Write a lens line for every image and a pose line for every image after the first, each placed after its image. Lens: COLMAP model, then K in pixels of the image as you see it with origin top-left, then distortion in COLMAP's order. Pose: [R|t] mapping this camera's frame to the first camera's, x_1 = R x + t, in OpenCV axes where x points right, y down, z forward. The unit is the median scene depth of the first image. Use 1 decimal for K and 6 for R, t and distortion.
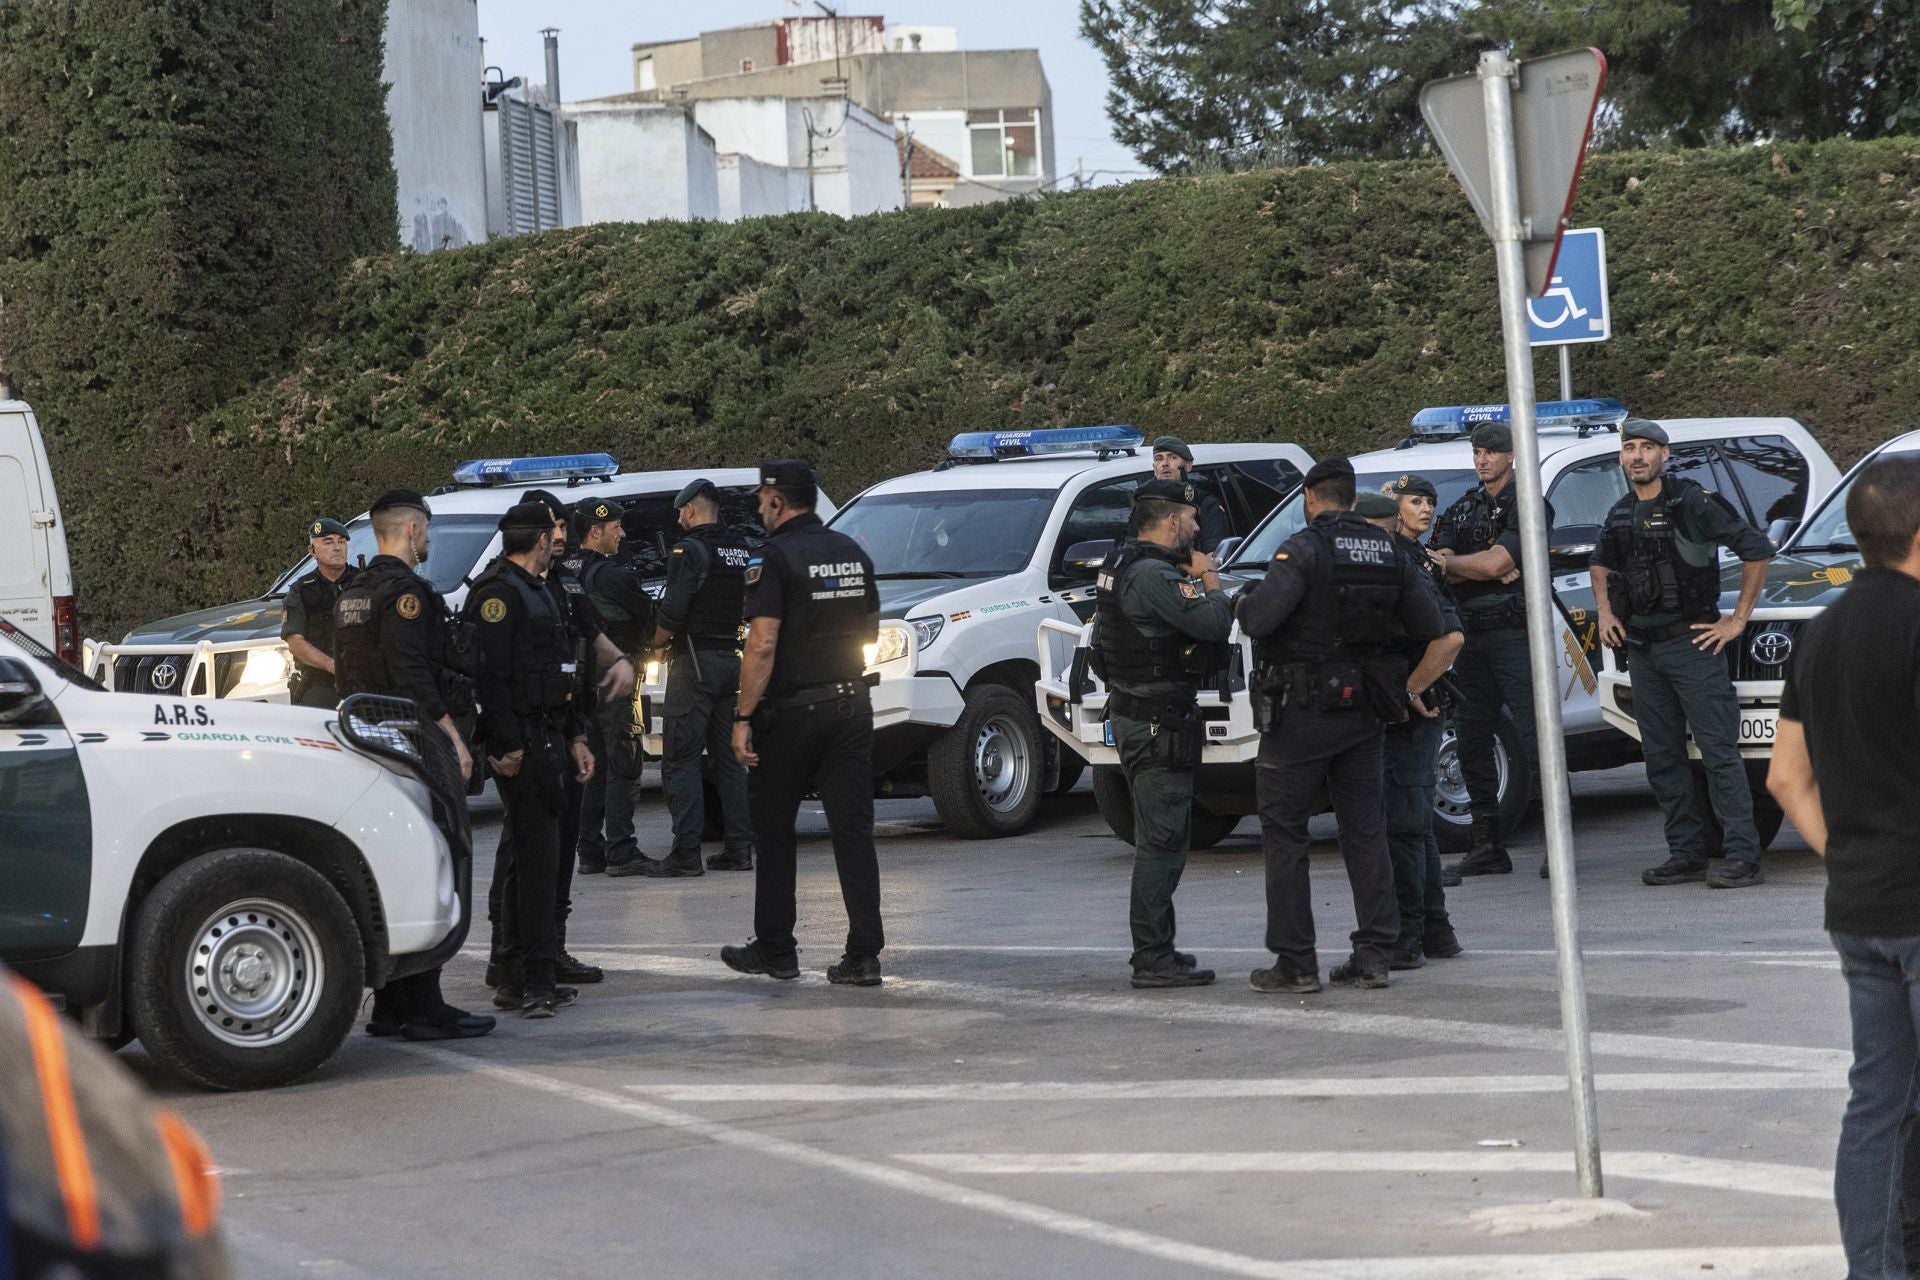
lens RADIAL K [[11390.7, 0, 929.6], [0, 11390.7, 504.3], [0, 0, 1]] dist [-2.399724, 0.000000]
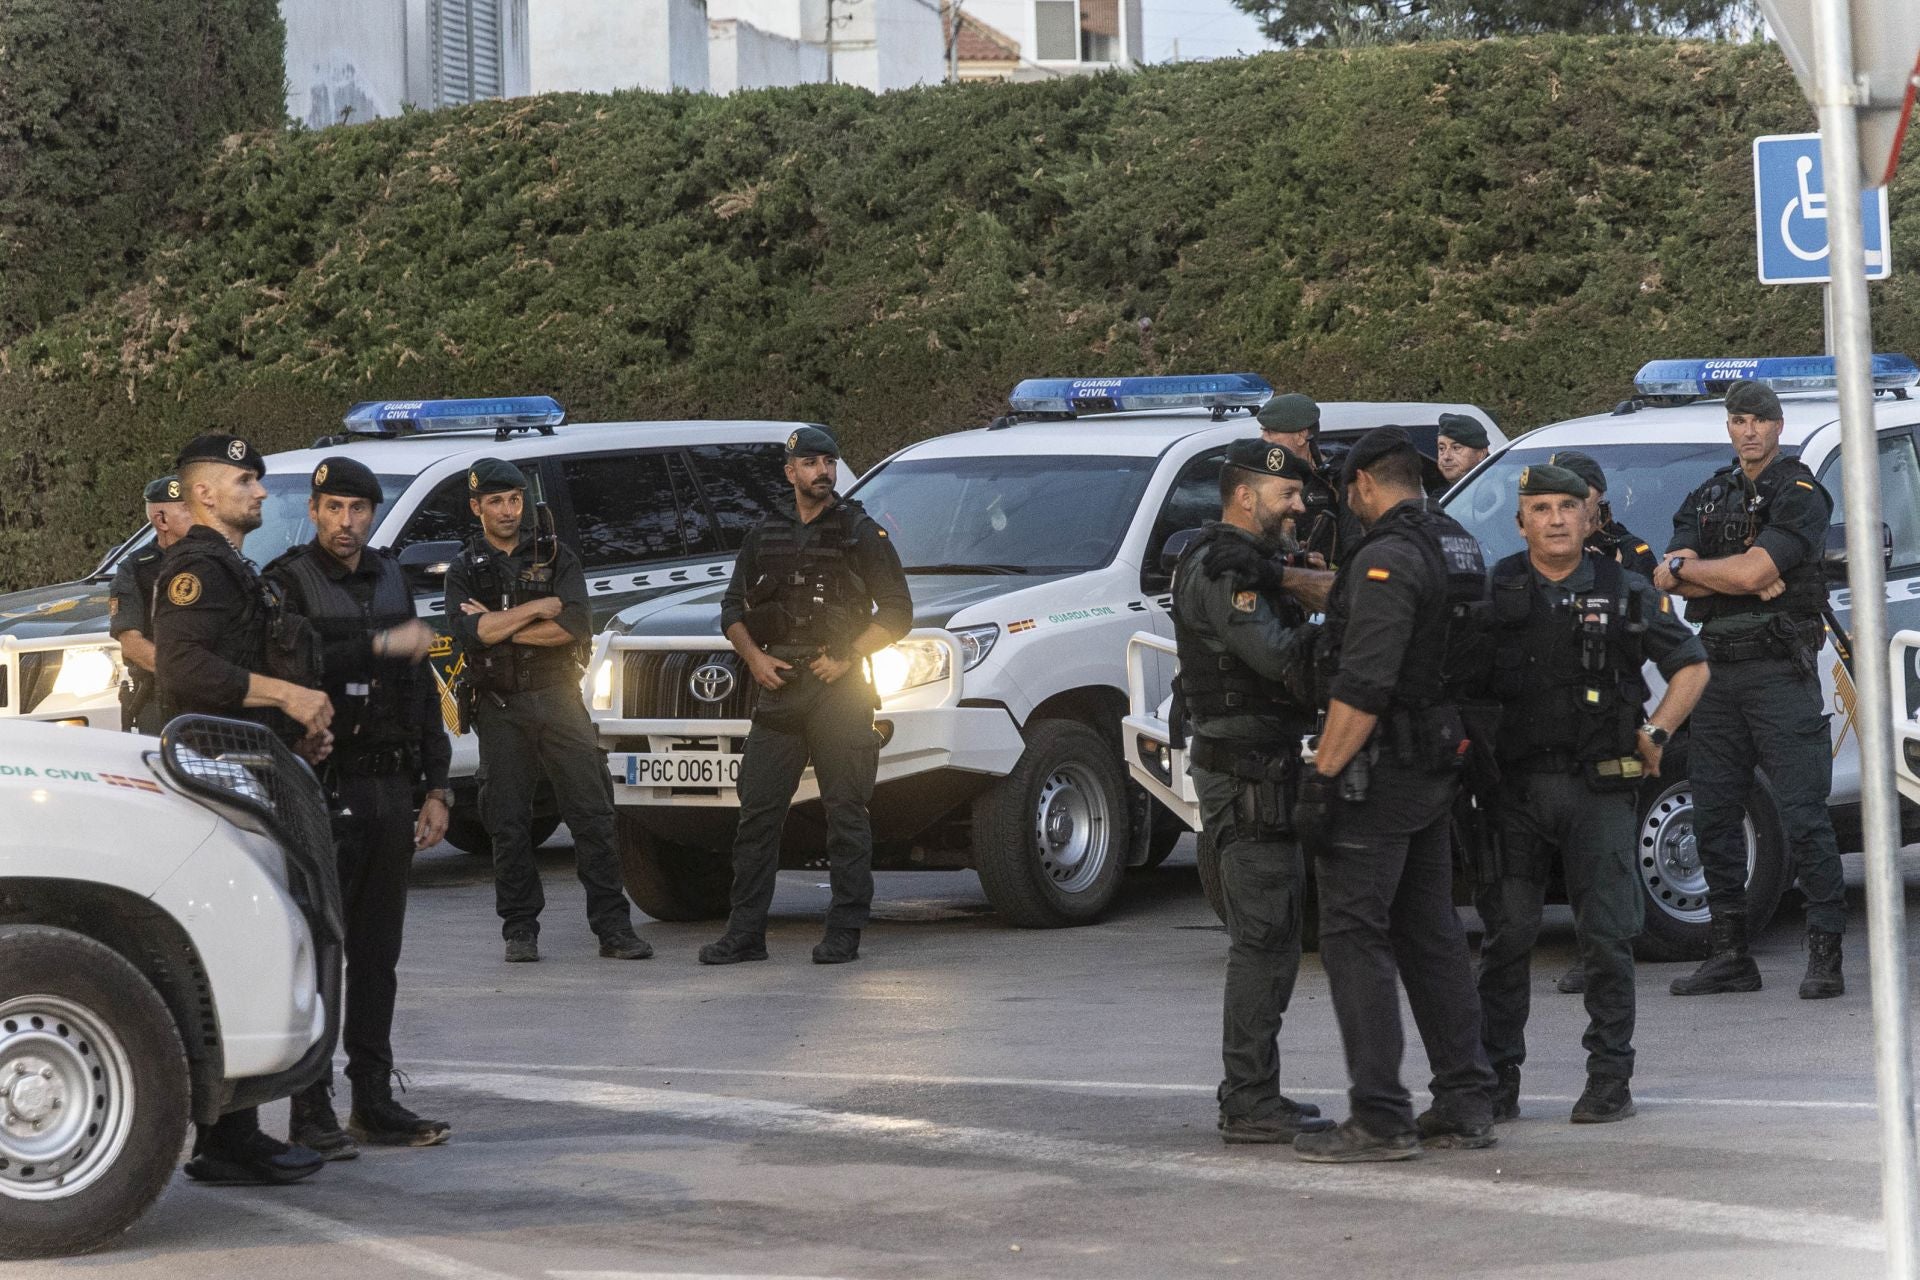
lens RADIAL K [[11390.7, 0, 983.5], [0, 11390.7, 578.7], [0, 0, 1]] dist [-2.399724, 0.000000]
pose [[0.999708, 0.023461, 0.005779, -0.003931], [-0.023490, 0.999711, 0.005125, 0.002955], [-0.005657, -0.005259, 0.999970, 0.252913]]
